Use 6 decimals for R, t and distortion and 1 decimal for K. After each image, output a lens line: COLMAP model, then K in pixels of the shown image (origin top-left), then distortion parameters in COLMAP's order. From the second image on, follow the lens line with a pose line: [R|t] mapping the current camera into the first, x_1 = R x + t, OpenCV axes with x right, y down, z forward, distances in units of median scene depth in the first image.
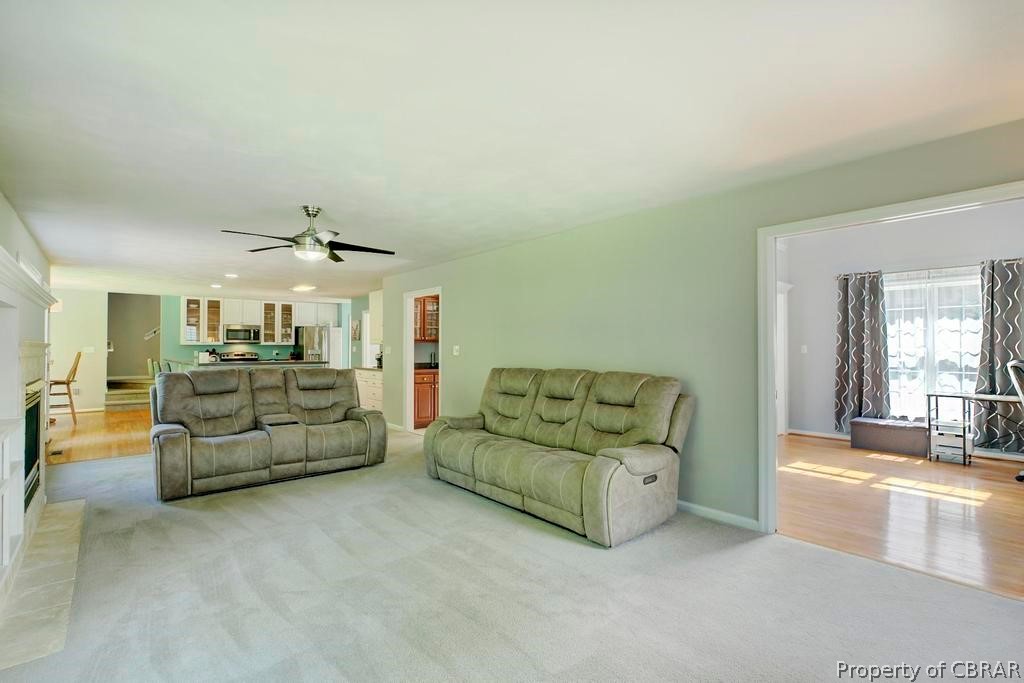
lens RADIAL K [[470.2, 0, 508.3], [0, 470.2, 342.9], [0, 0, 1]] dist [-0.005464, 0.000315]
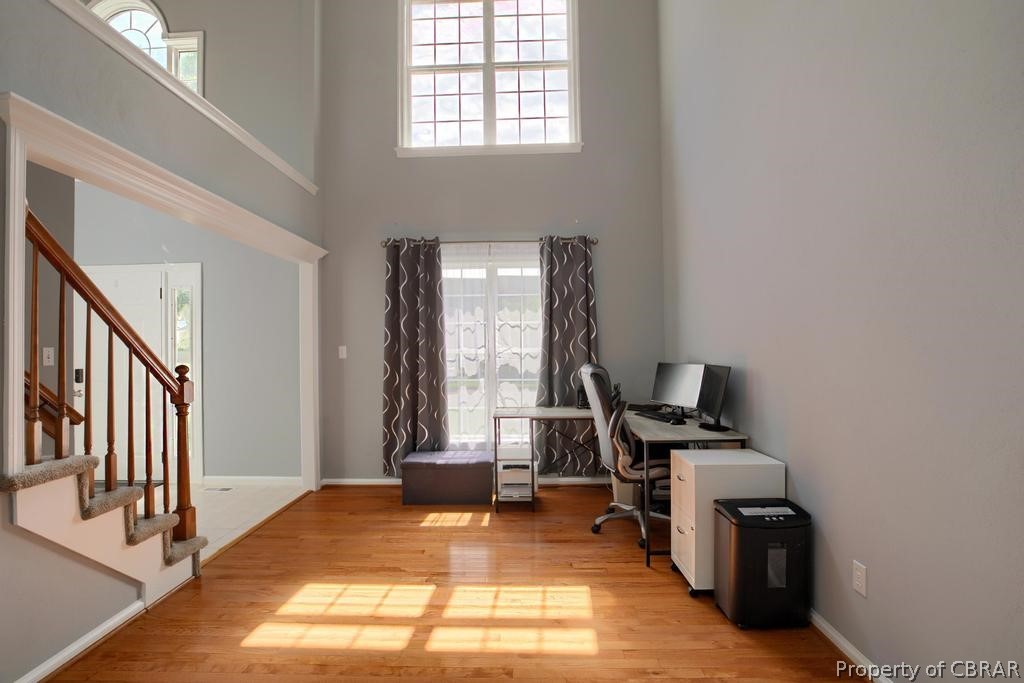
lens RADIAL K [[470.2, 0, 509.1], [0, 470.2, 345.5], [0, 0, 1]] dist [-0.005464, 0.000315]
pose [[0.675585, 0.004931, 0.737266, 0.356575], [0.004559, 0.999931, -0.010865, 0.013589], [-0.737268, 0.010702, 0.675515, 0.457575]]
